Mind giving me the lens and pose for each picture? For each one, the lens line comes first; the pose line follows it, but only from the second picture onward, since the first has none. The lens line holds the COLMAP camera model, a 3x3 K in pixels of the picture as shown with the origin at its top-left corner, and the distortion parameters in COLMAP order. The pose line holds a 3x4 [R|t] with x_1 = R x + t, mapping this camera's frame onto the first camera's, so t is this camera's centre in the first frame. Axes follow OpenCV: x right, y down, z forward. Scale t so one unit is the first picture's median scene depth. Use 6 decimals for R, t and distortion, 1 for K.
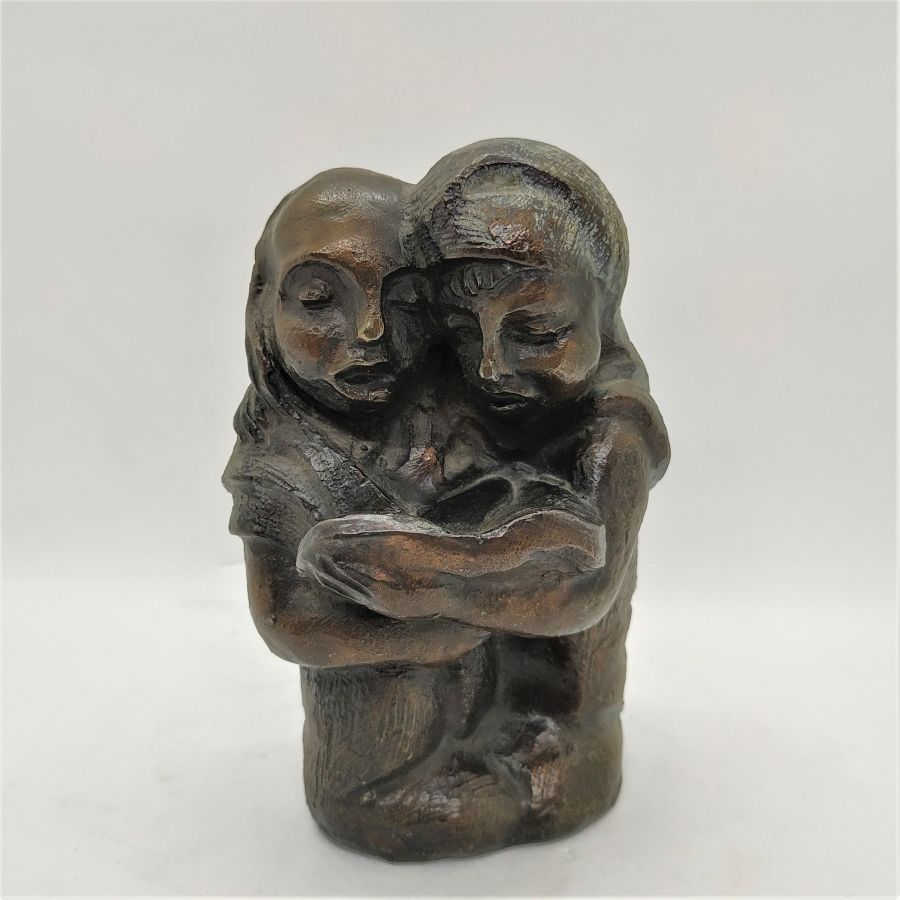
lens RADIAL K [[949.5, 0, 459.7], [0, 949.5, 453.3], [0, 0, 1]] dist [0.024521, 0.000000]
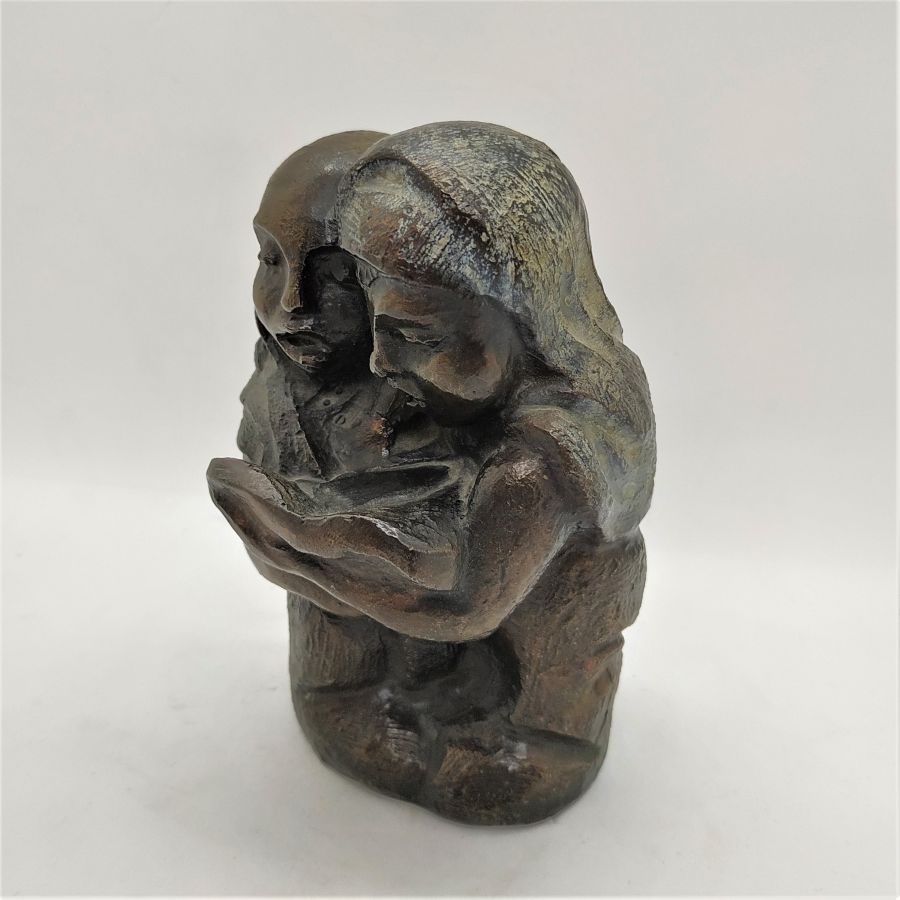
lens RADIAL K [[949.5, 0, 433.7], [0, 949.5, 452.0], [0, 0, 1]] dist [0.024521, 0.000000]
pose [[0.753784, 0.308314, -0.580303, 0.645253], [-0.212933, 0.950051, 0.228172, -0.227929], [0.621666, -0.048427, 0.781784, 0.245422]]
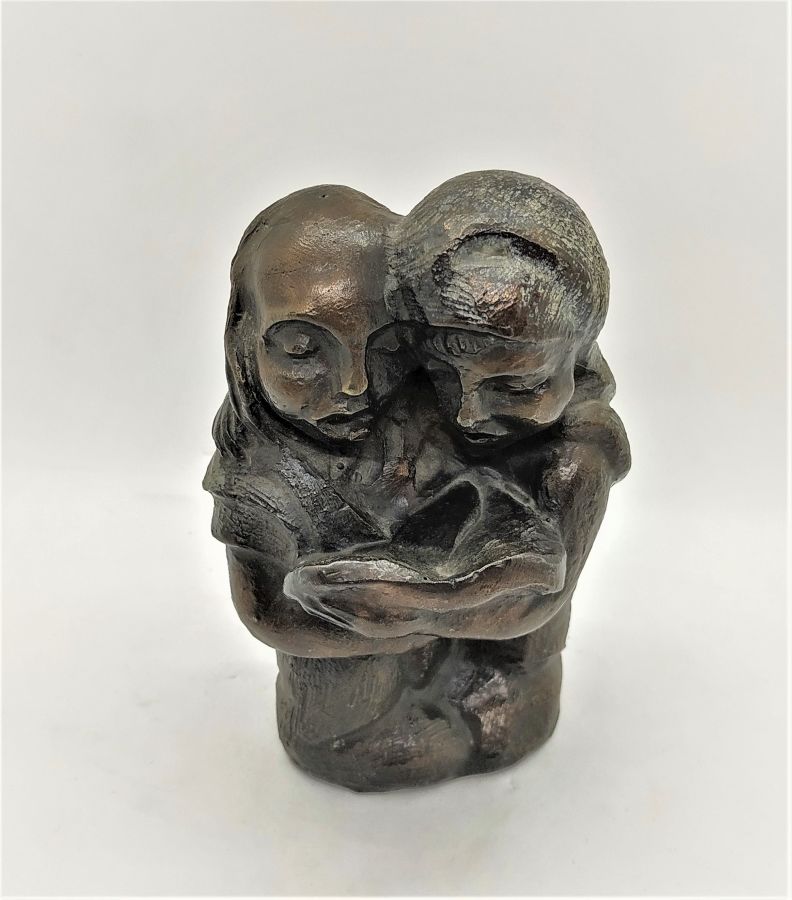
lens RADIAL K [[1029.2, 0, 403.4], [0, 1029.2, 466.5], [0, 0, 1]] dist [0.073524, 0.000000]
pose [[0.999337, 0.017636, 0.031852, -0.069869], [-0.026060, 0.957421, 0.287518, -0.342966], [-0.025425, -0.288158, 0.957245, -0.090621]]
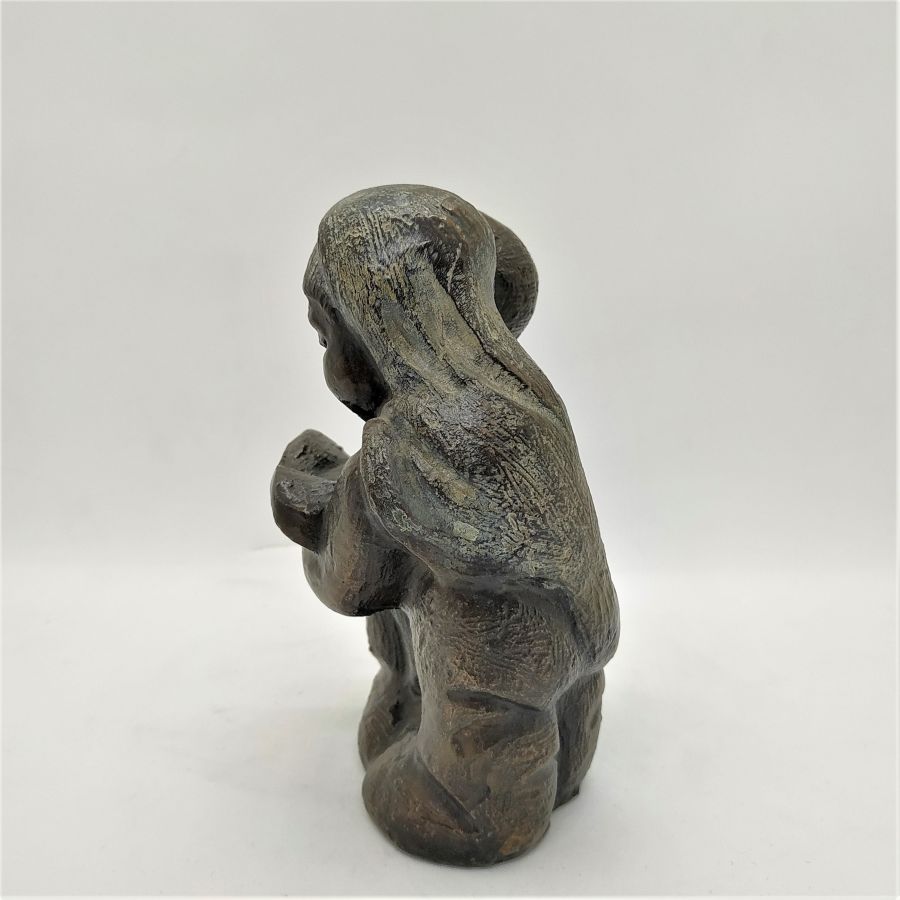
lens RADIAL K [[949.5, 0, 448.2], [0, 949.5, 451.7], [0, 0, 1]] dist [0.024521, 0.000000]
pose [[-0.159190, 0.271597, -0.949154, 1.192275], [-0.269211, 0.913037, 0.306414, -0.394277], [0.949834, 0.304301, -0.072229, 1.203907]]
